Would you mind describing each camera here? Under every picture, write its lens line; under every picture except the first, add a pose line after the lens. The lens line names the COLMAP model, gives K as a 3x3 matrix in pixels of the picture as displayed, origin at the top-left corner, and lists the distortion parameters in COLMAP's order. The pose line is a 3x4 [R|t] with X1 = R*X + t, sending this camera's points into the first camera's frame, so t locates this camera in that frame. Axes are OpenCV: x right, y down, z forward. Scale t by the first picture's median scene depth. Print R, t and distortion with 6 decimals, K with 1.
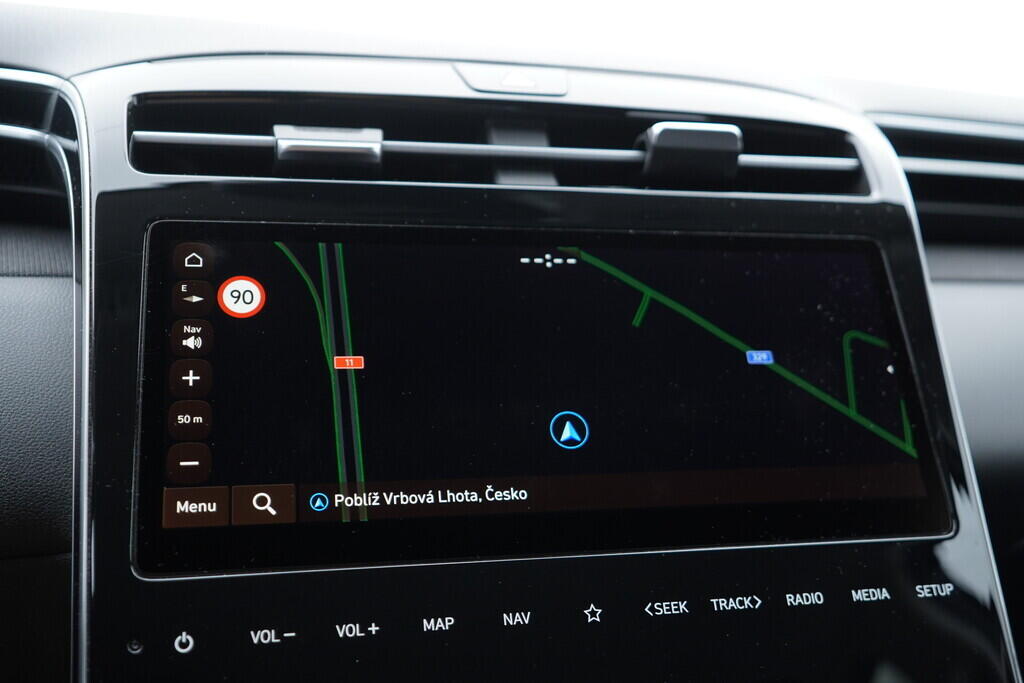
lens RADIAL K [[1113.4, 0, 508.2], [0, 1113.4, 334.6], [0, 0, 1]] dist [0.006196, 0.000000]
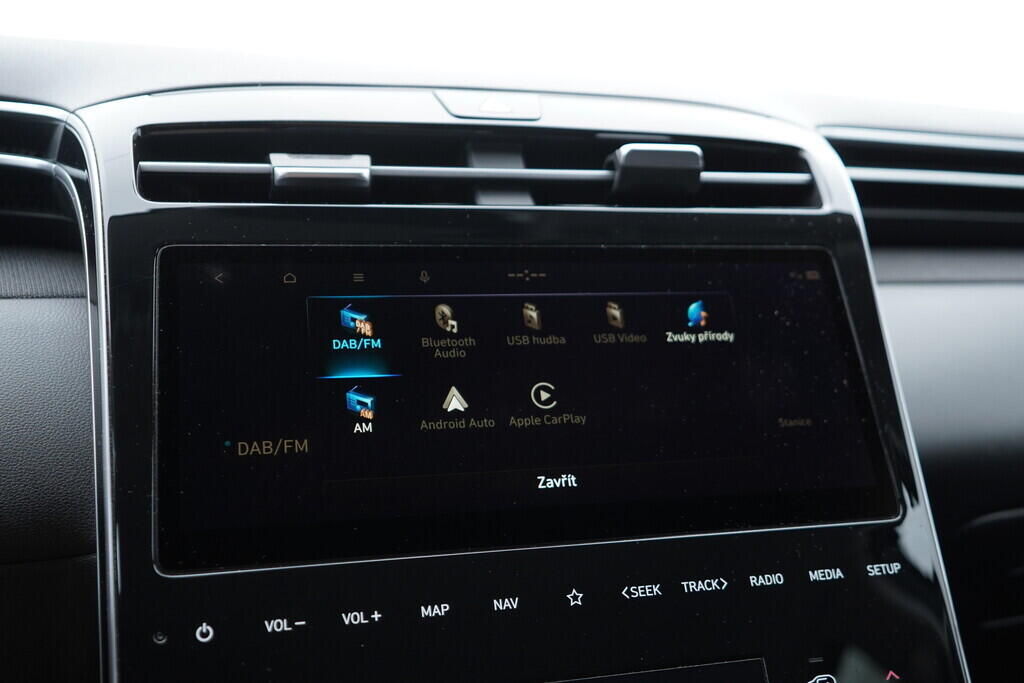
lens RADIAL K [[1113.4, 0, 509.2], [0, 1113.4, 339.1], [0, 0, 1]] dist [0.006196, 0.000000]
pose [[0.999432, -0.019163, 0.027728, -0.013379], [0.018983, 0.999797, 0.006752, -0.012399], [-0.027852, -0.006221, 0.999593, -0.088339]]
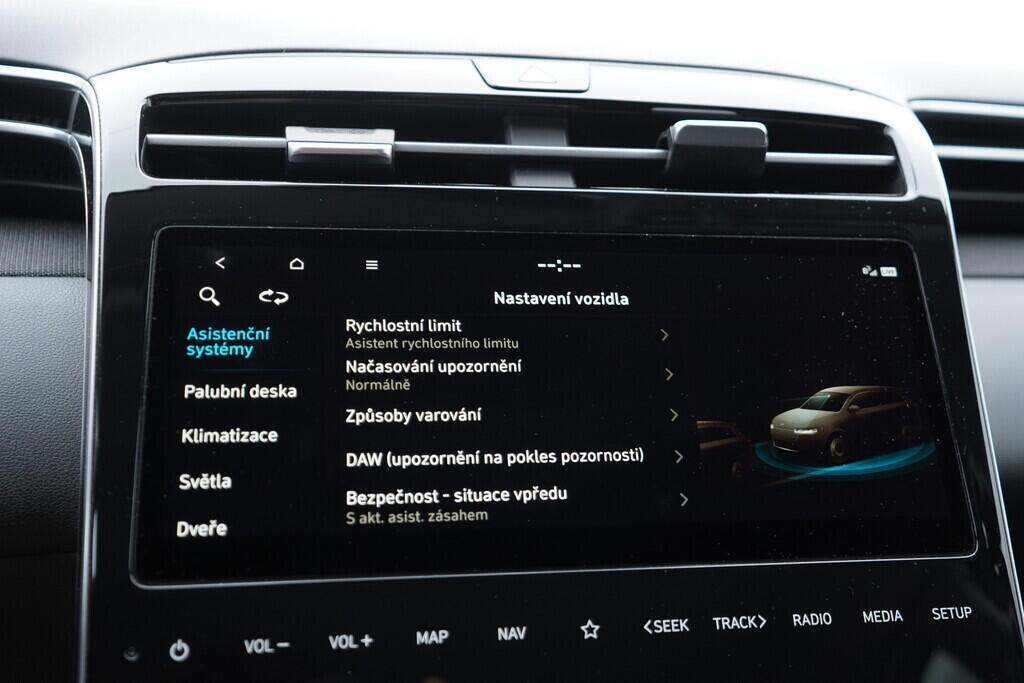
lens RADIAL K [[1113.4, 0, 506.3], [0, 1113.4, 337.7], [0, 0, 1]] dist [0.006196, 0.000000]
pose [[0.996960, 0.012350, -0.076924, 0.069195], [-0.009165, 0.999091, 0.041620, -0.045703], [0.077369, -0.040788, 0.996168, 0.017668]]
